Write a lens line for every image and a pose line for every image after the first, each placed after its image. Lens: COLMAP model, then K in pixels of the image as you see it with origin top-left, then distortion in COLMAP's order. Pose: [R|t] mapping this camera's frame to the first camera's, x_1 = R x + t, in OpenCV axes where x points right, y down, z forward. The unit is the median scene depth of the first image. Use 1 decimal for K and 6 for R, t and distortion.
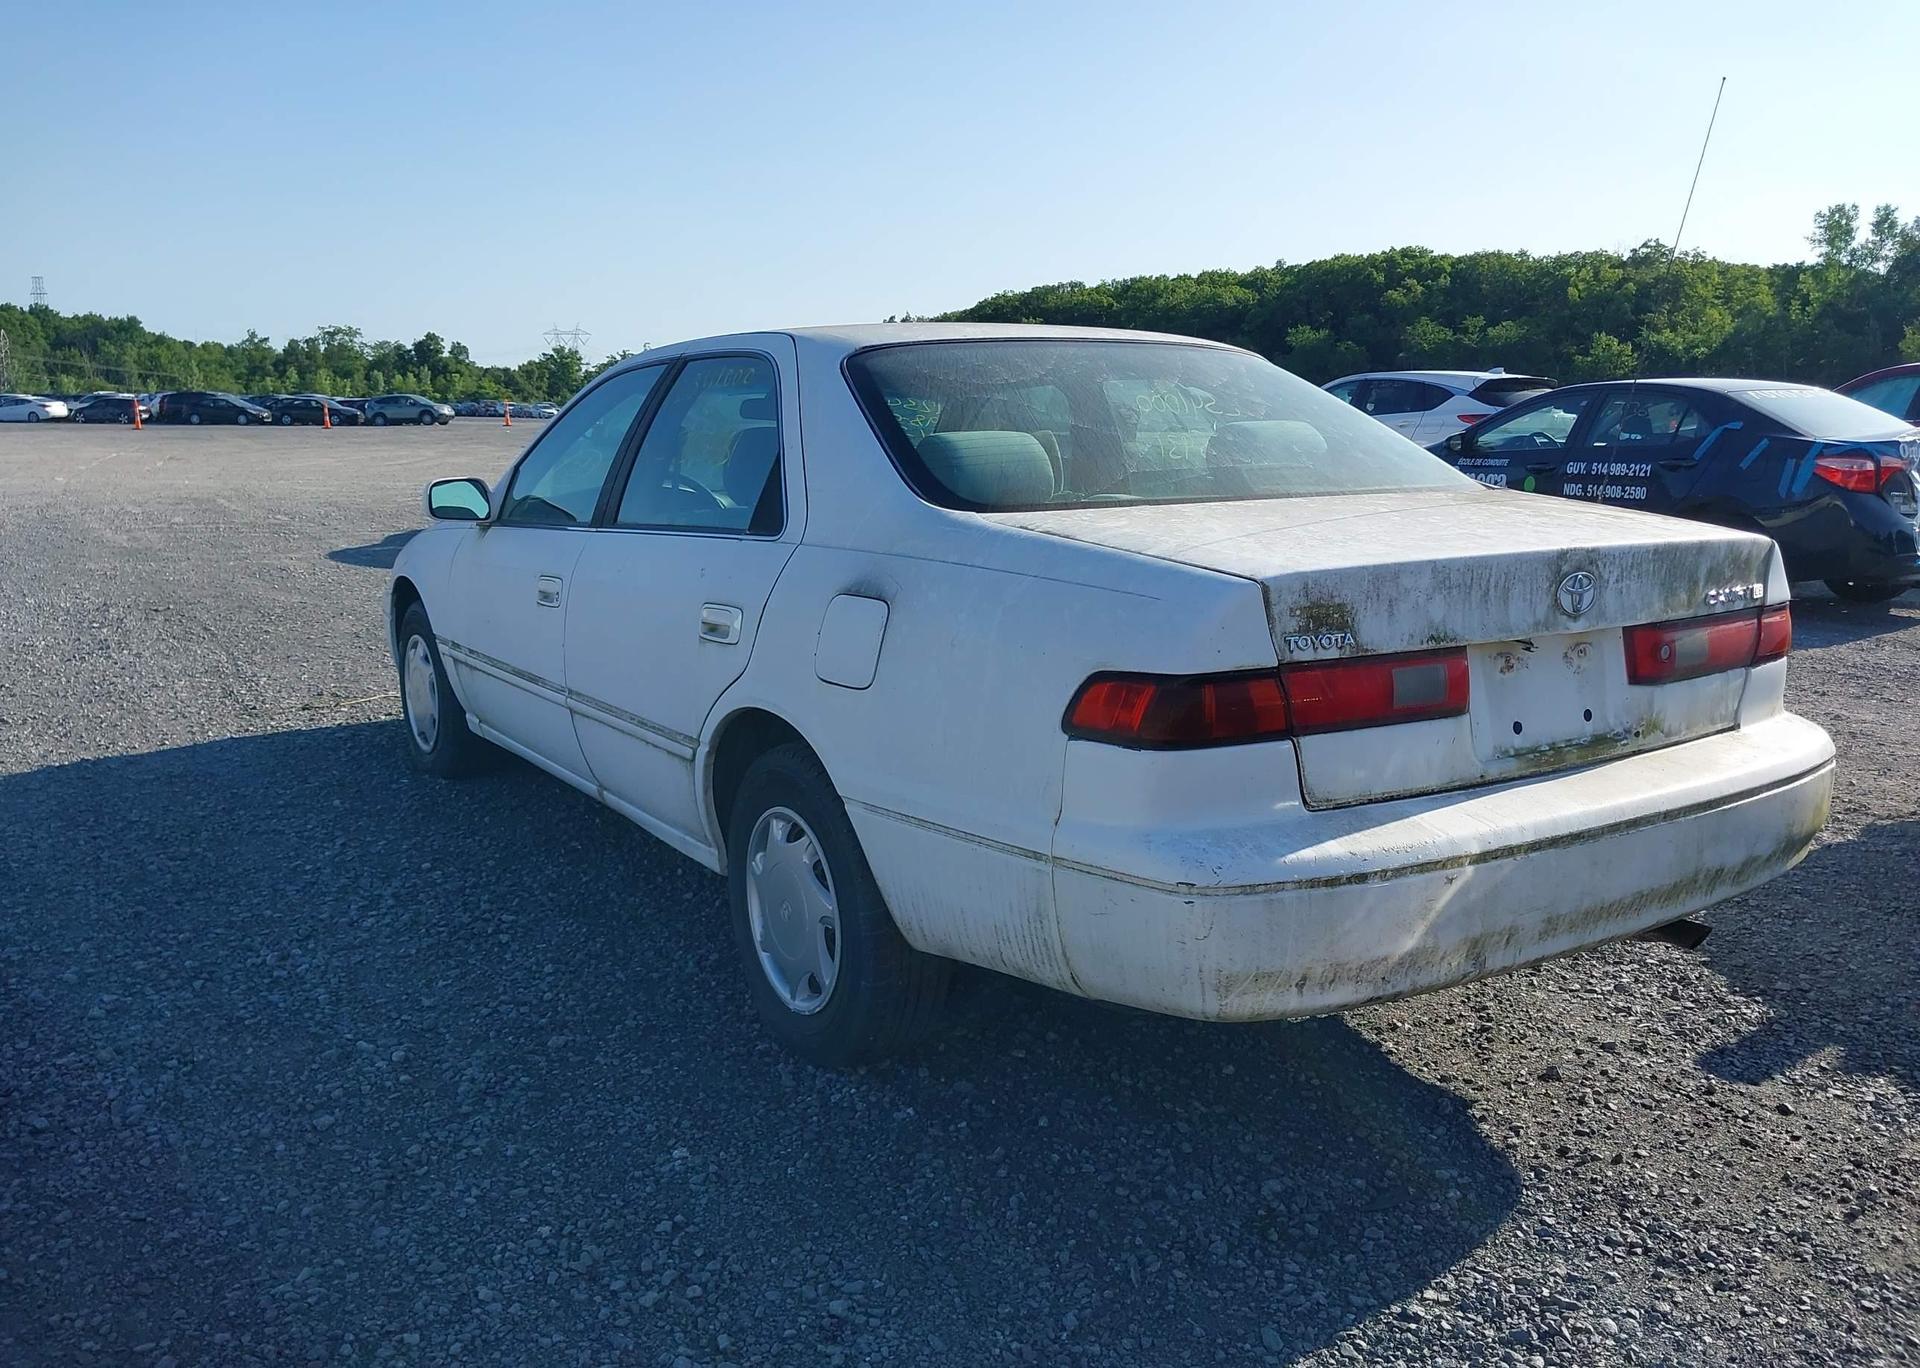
lens RADIAL K [[1512.4, 0, 967.6], [0, 1512.4, 689.6], [0, 0, 1]] dist [0.023925, -0.026456]
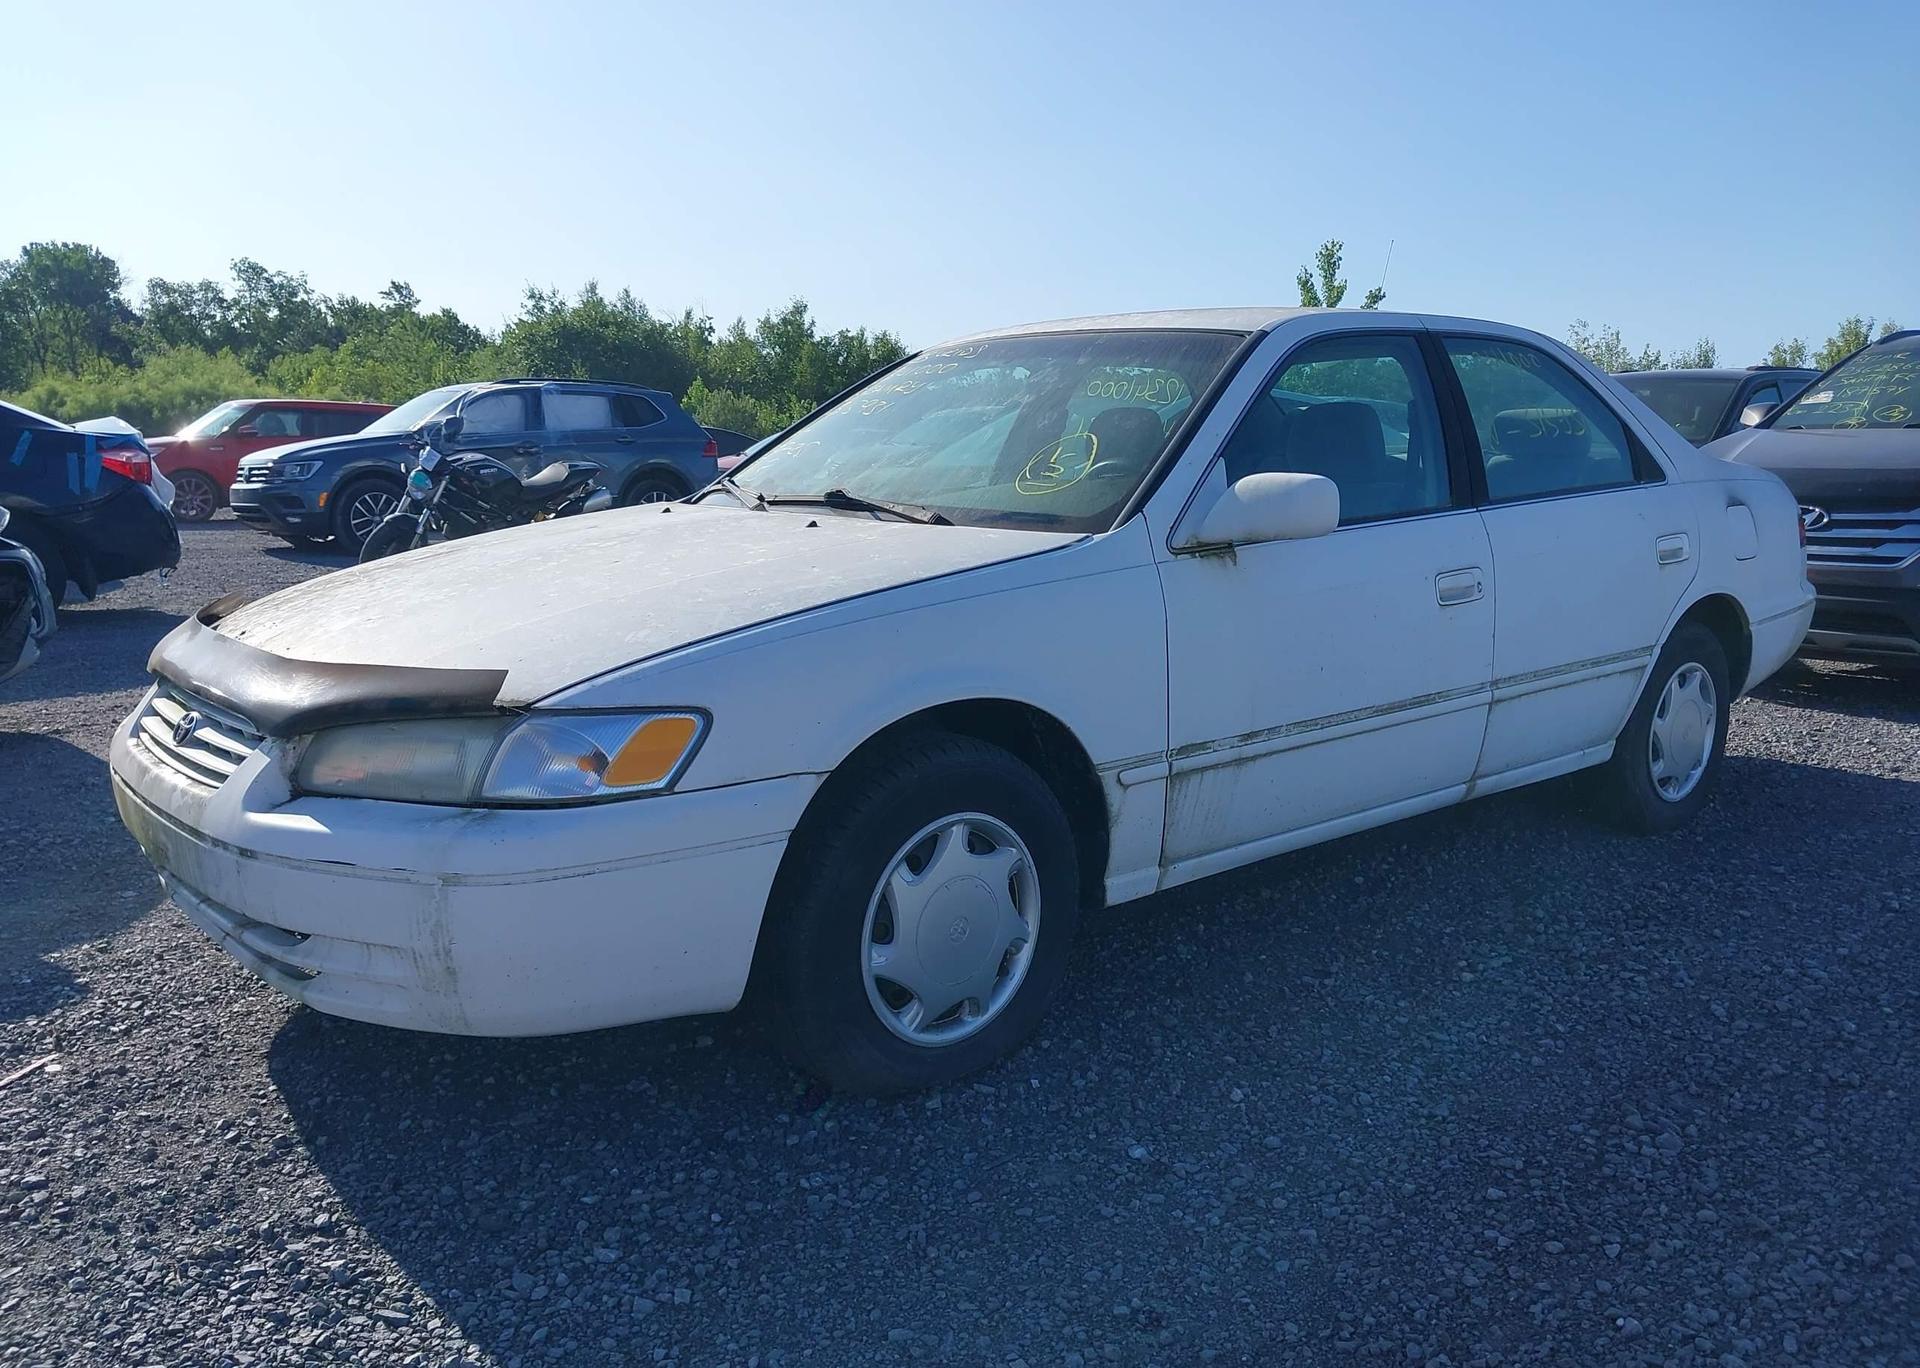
lens RADIAL K [[1512.4, 0, 971.3], [0, 1512.4, 699.5], [0, 0, 1]] dist [0.023925, -0.026456]
pose [[-0.127270, -0.173800, 0.976522, -1.460640], [0.169881, 0.966161, 0.194096, -0.289864], [-0.977212, 0.190595, -0.093438, 1.805075]]
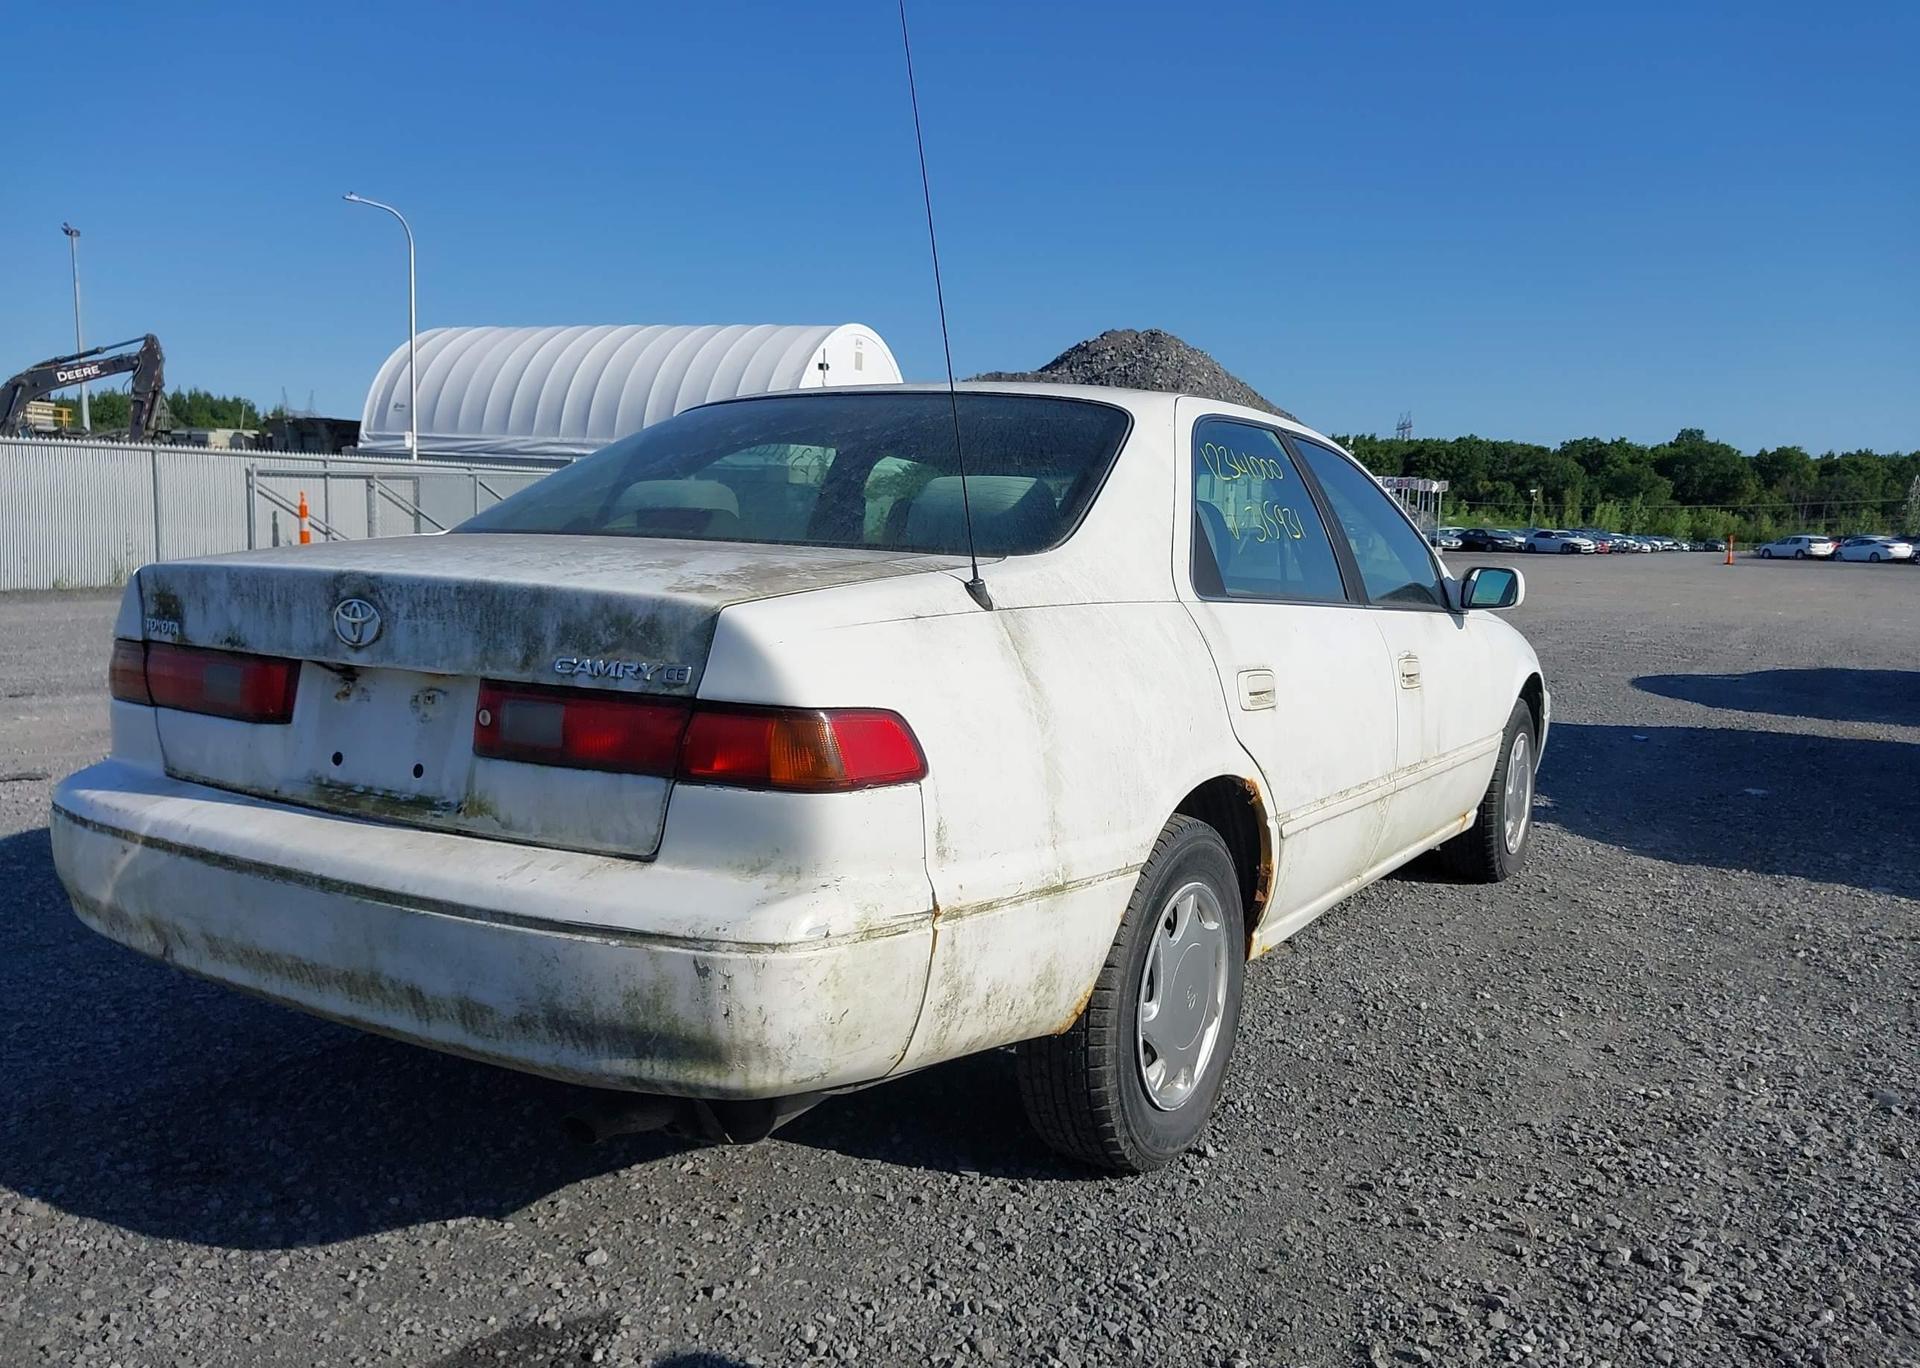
lens RADIAL K [[1512.4, 0, 975.8], [0, 1512.4, 683.4], [0, 0, 1]] dist [0.023925, -0.026456]
pose [[0.428045, 0.100714, -0.898128, 1.141532], [-0.187903, 0.981972, 0.020562, -0.095453], [0.884008, 0.159959, 0.439253, 0.769359]]
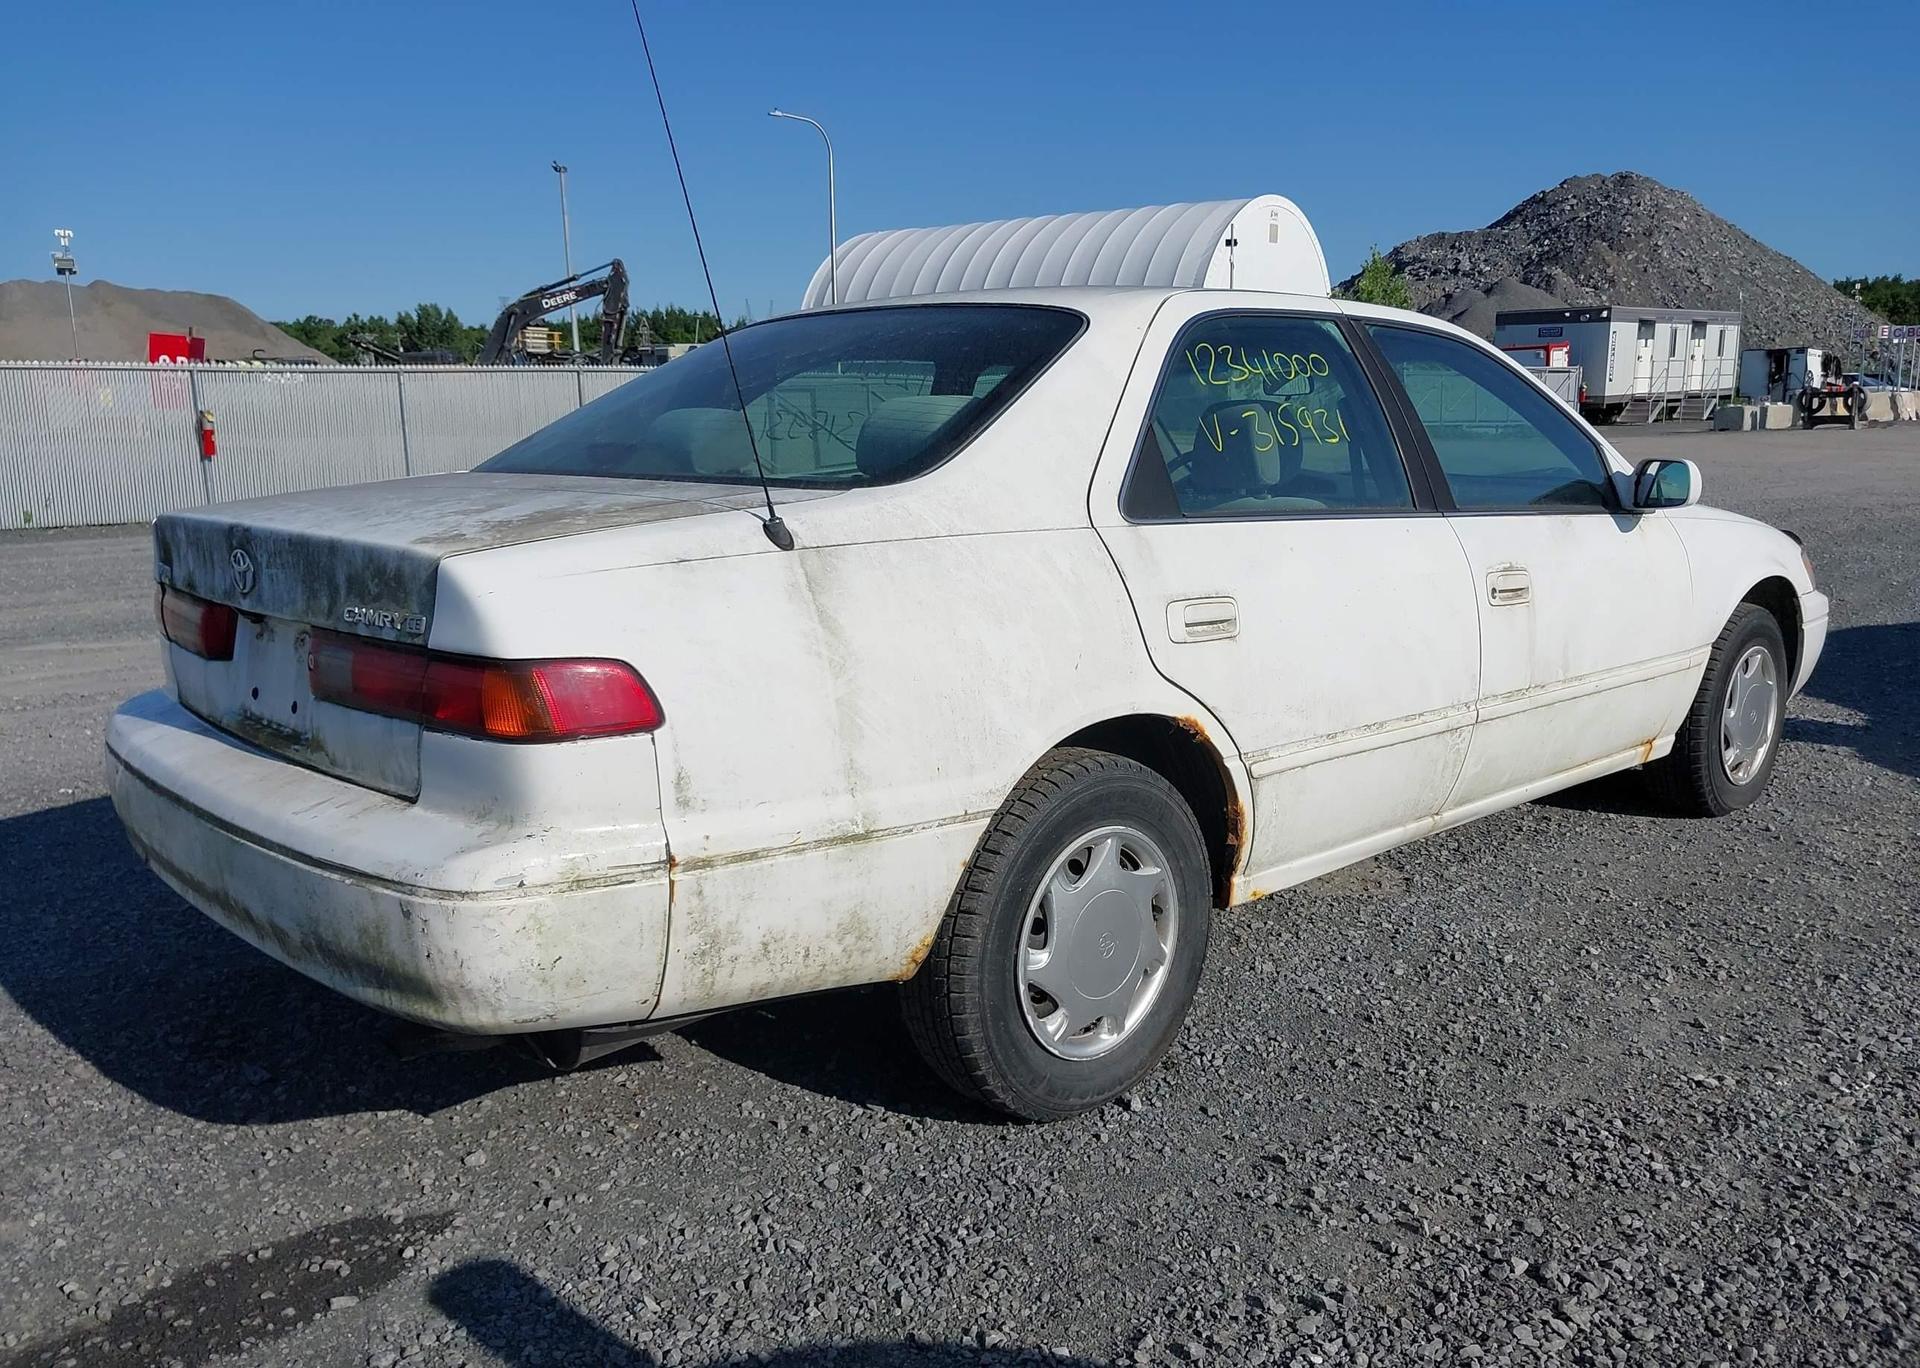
lens RADIAL K [[1512.4, 0, 974.2], [0, 1512.4, 698.4], [0, 0, 1]] dist [0.023925, -0.026456]
pose [[0.158006, 0.179128, -0.971055, 1.199328], [-0.163133, 0.974630, 0.153244, -0.174421], [0.973869, 0.134198, 0.183220, 1.067370]]
